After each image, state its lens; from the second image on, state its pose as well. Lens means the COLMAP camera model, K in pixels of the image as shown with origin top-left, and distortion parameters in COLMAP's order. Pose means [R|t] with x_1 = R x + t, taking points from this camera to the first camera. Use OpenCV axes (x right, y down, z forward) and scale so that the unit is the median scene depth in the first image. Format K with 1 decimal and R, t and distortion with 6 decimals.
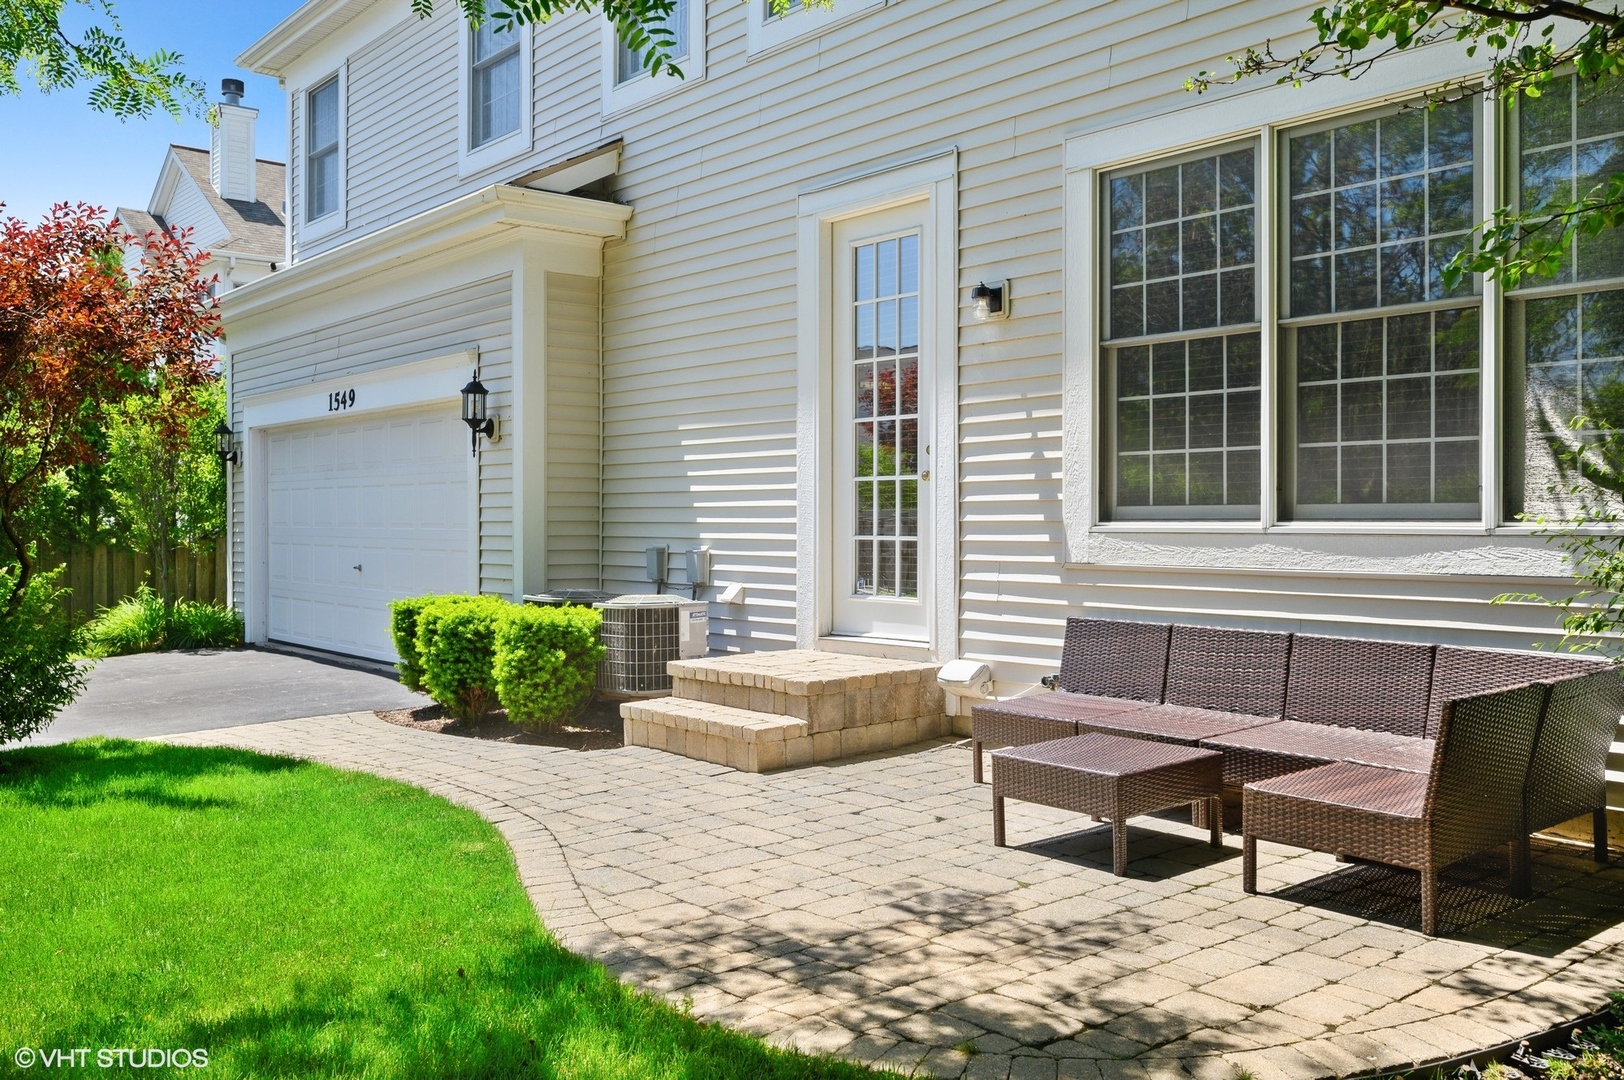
lens RADIAL K [[1416.3, 0, 813.8], [0, 1416.3, 521.5], [0, 0, 1]] dist [-0.002072, 0.015591]
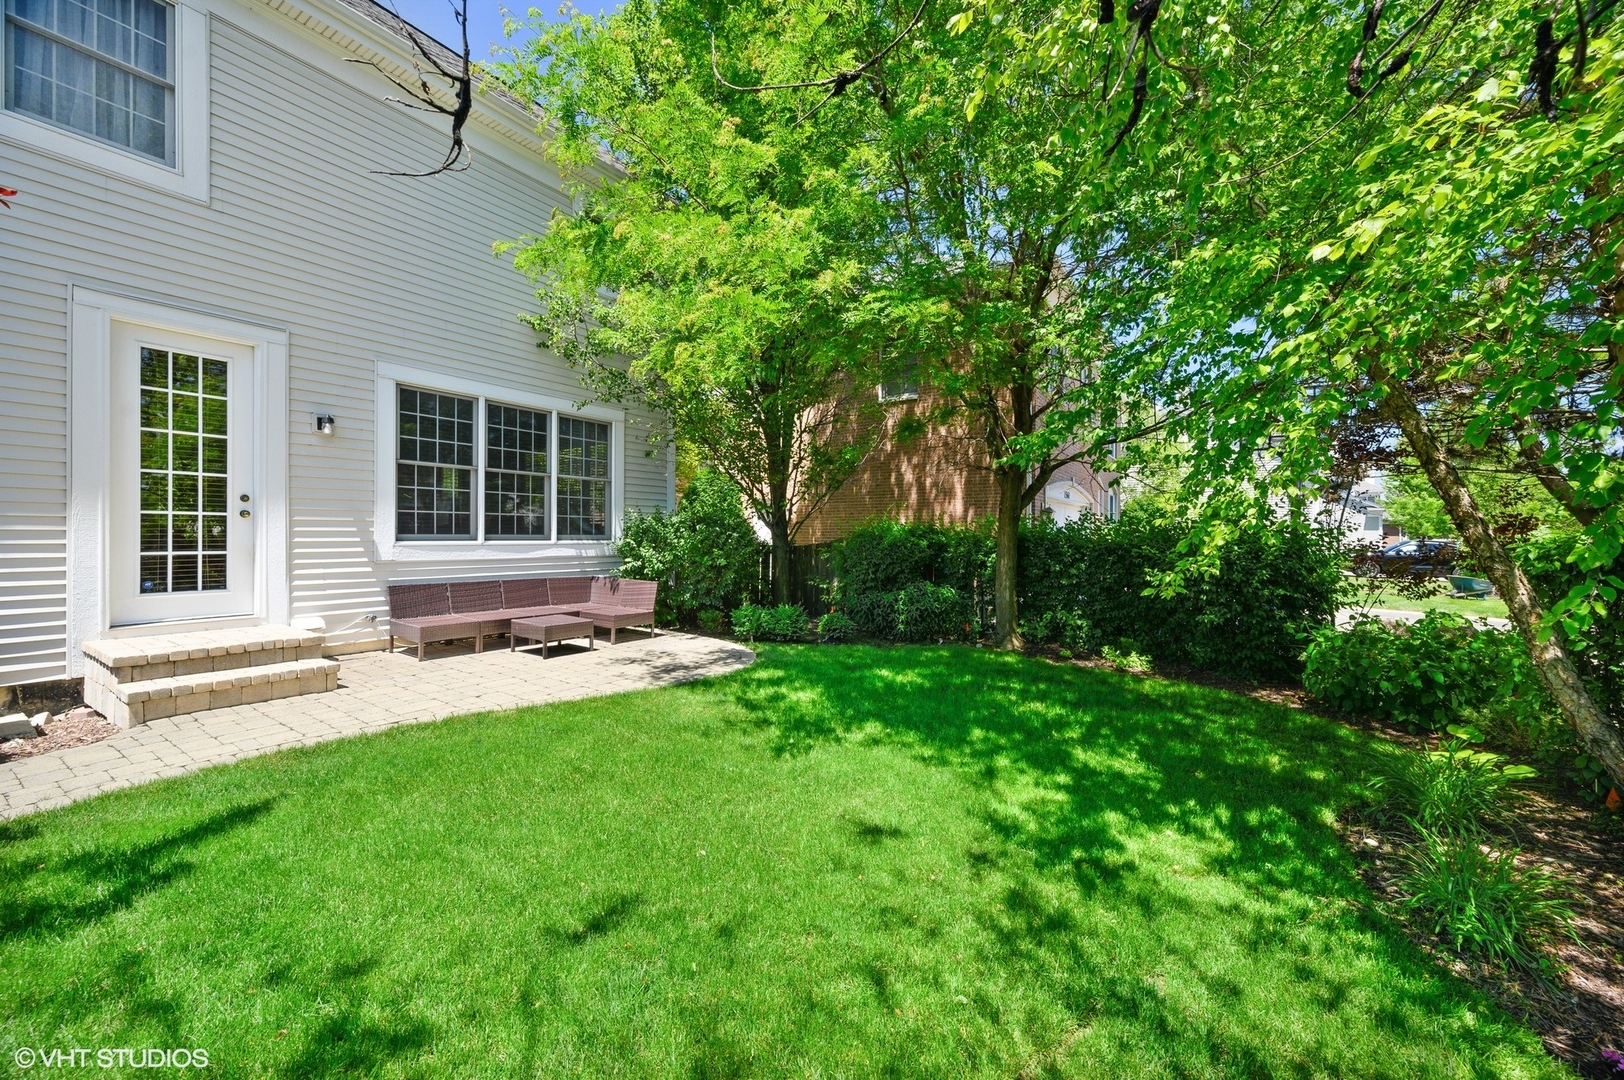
lens RADIAL K [[638.3, 0, 819.3], [0, 638.3, 538.2], [0, 0, 1]] dist [0.000508, 0.000040]
pose [[-0.273932, 0.001018, 0.961748, -0.845315], [0.001586, 0.999999, -0.000607, -0.002757], [-0.961748, 0.001359, -0.273934, 0.583803]]
